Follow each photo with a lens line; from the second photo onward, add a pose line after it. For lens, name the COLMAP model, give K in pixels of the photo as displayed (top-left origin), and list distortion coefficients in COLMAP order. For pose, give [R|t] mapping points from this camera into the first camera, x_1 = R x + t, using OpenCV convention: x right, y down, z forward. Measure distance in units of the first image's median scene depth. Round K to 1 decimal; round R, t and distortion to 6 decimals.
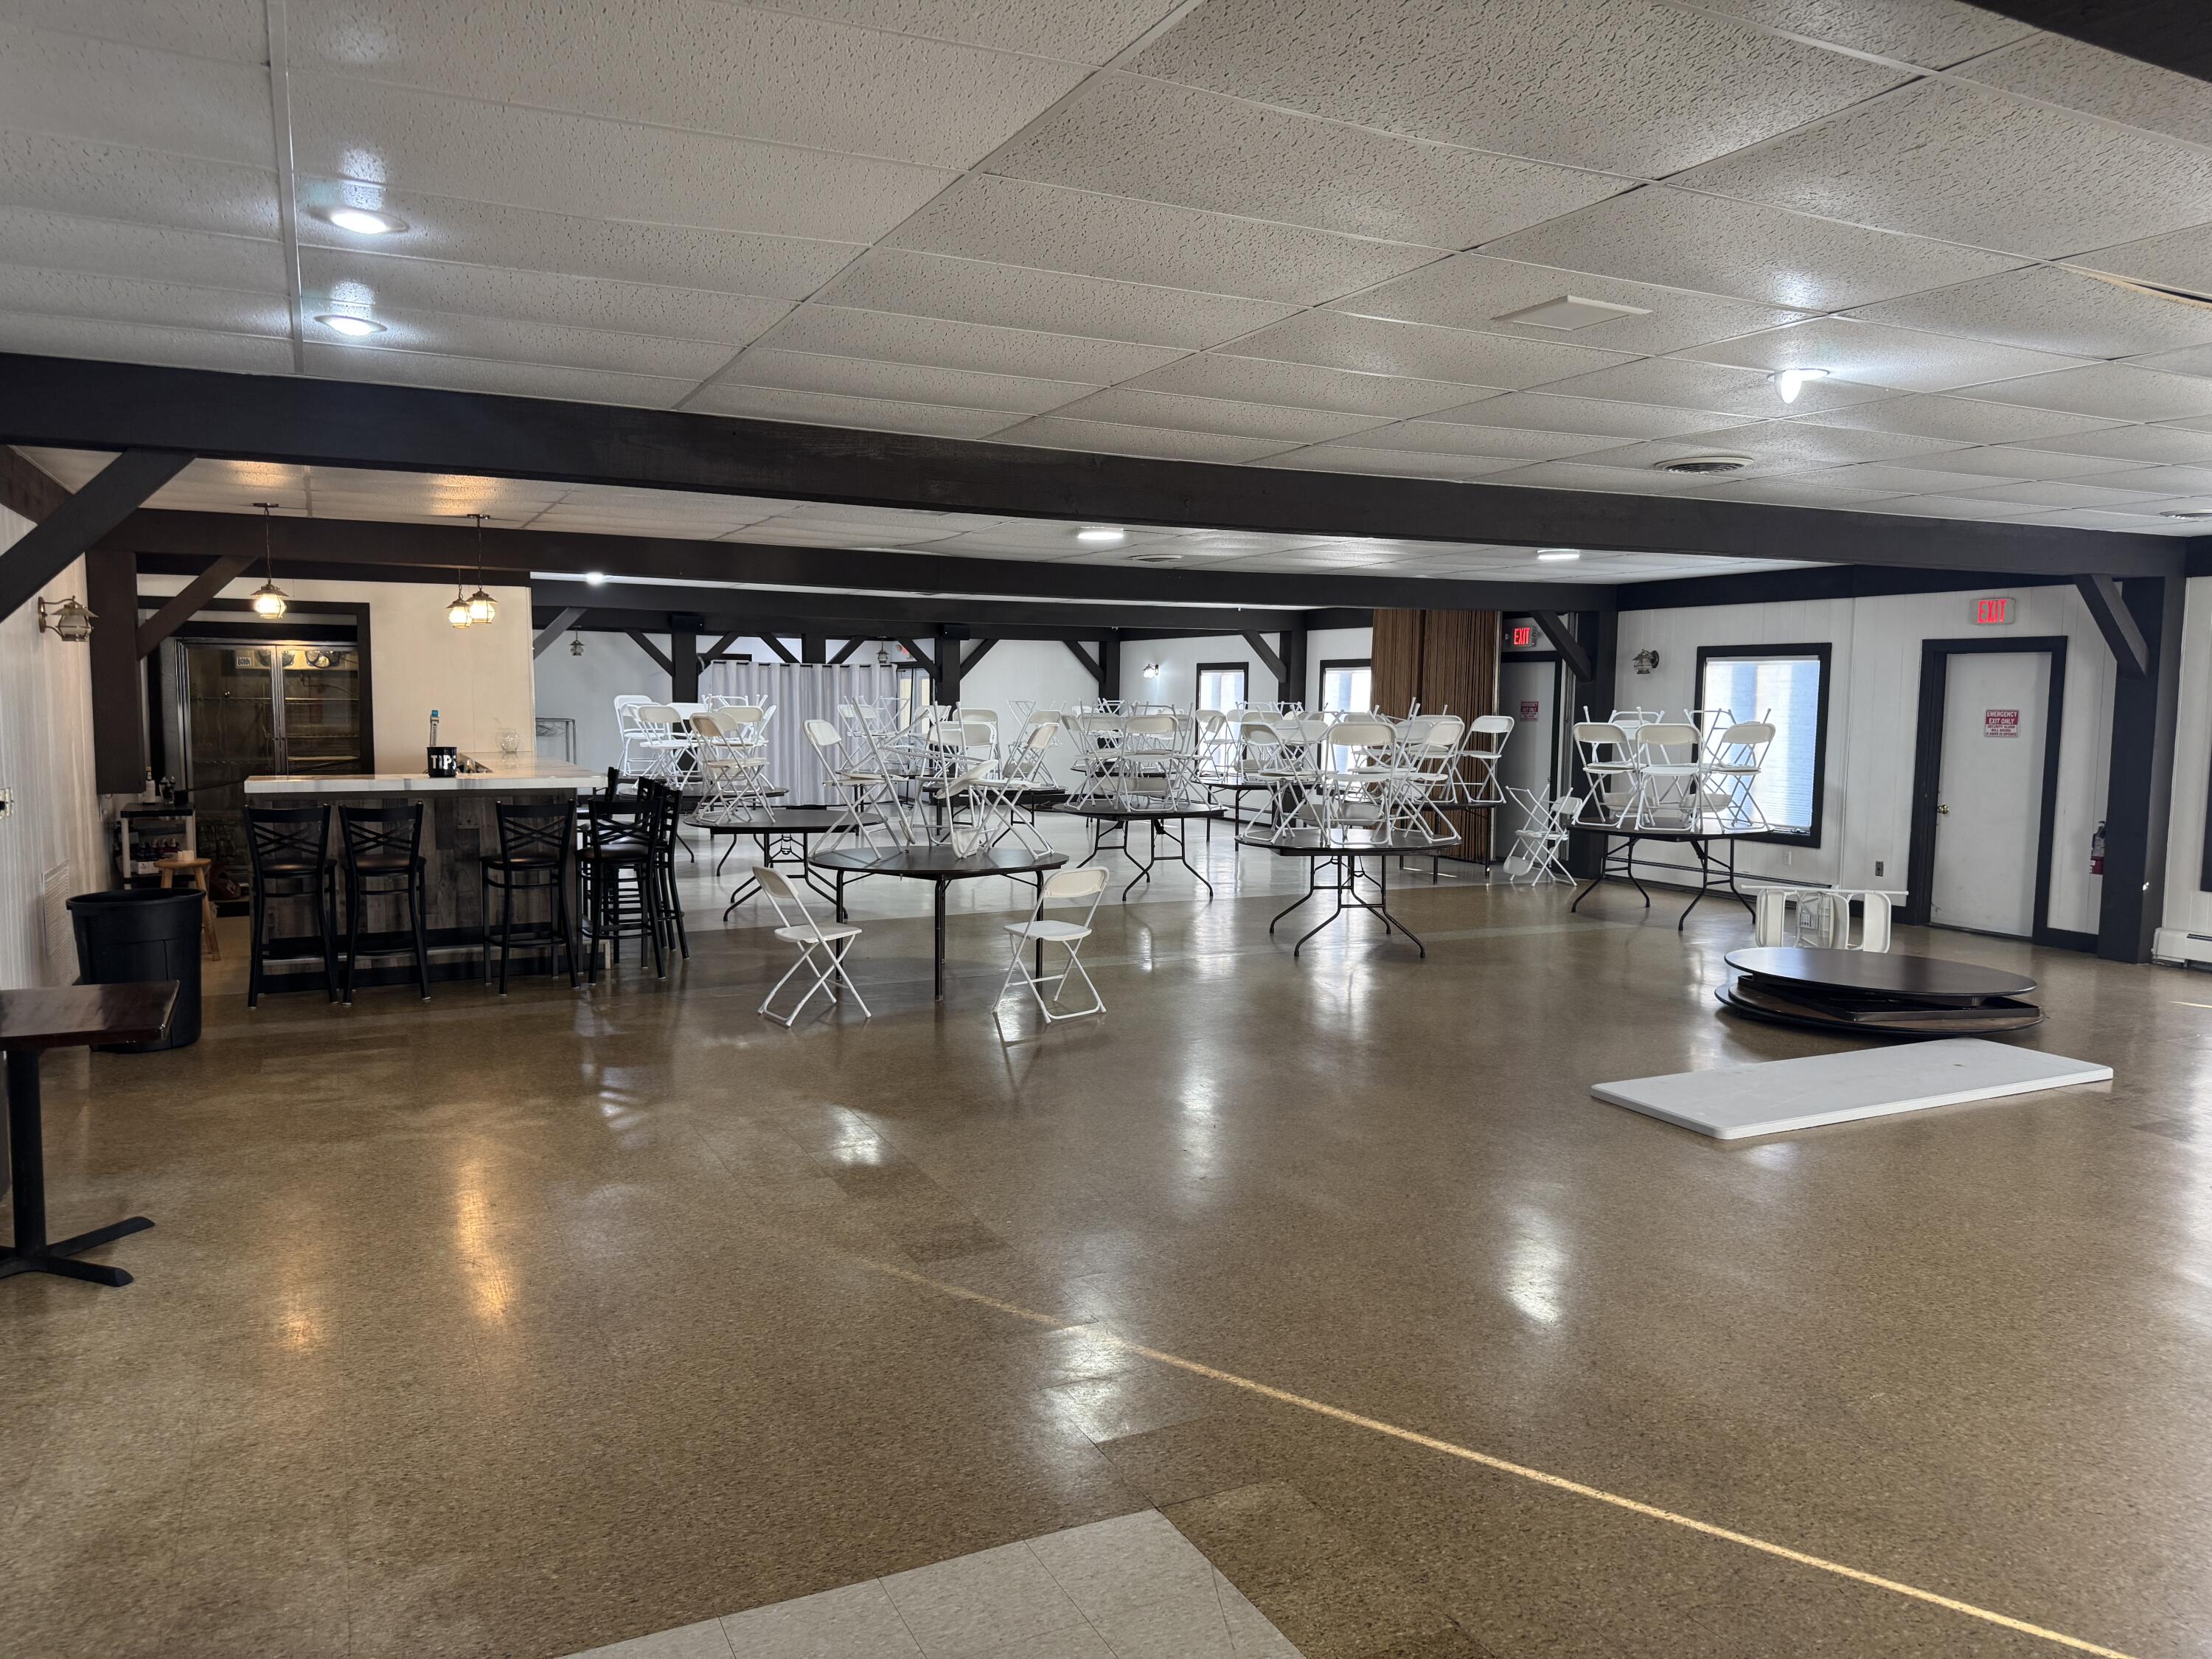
lens RADIAL K [[1599.7, 0, 1106.0], [0, 1599.7, 829.5], [0, 0, 1]] dist [0.033870, -0.001349]
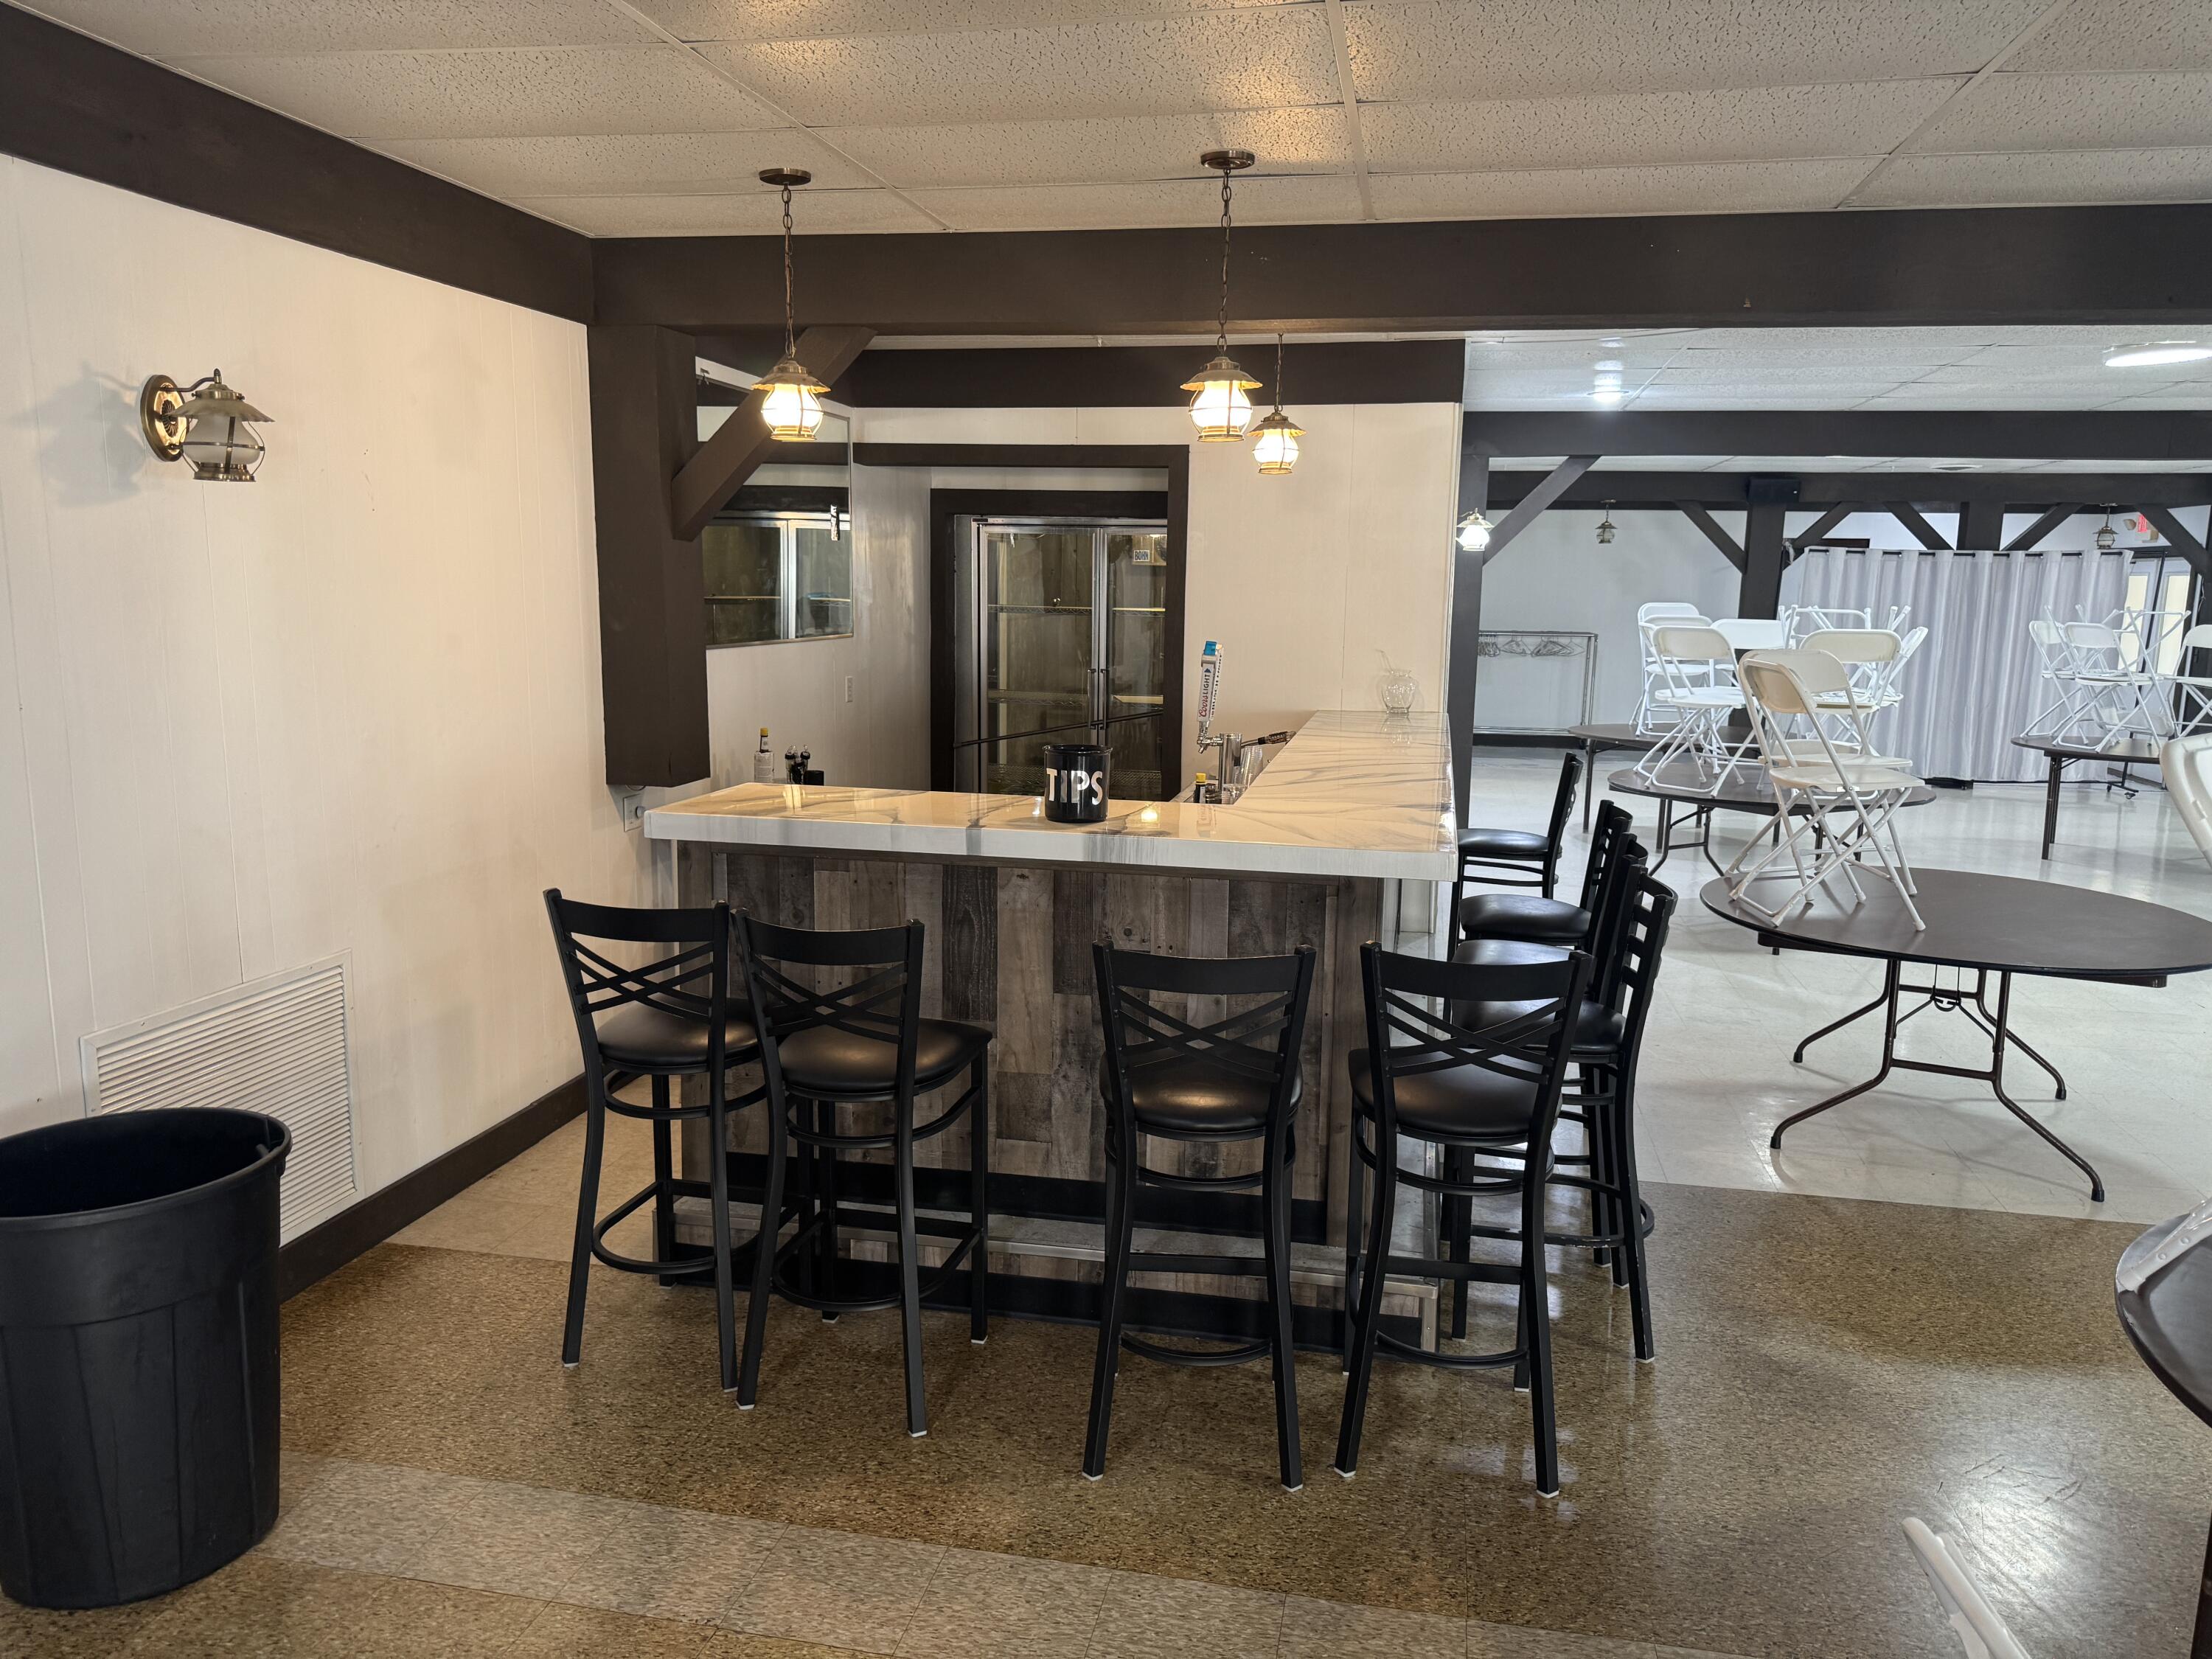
lens RADIAL K [[1667.5, 0, 1020.3], [0, 1667.5, 827.0], [0, 0, 1]] dist [-0.003679, -0.007379]
pose [[0.780166, 0.091666, -0.618820, -0.060434], [-0.056840, 0.995501, 0.075805, -0.023218], [0.622985, -0.023967, 0.781867, 0.247565]]
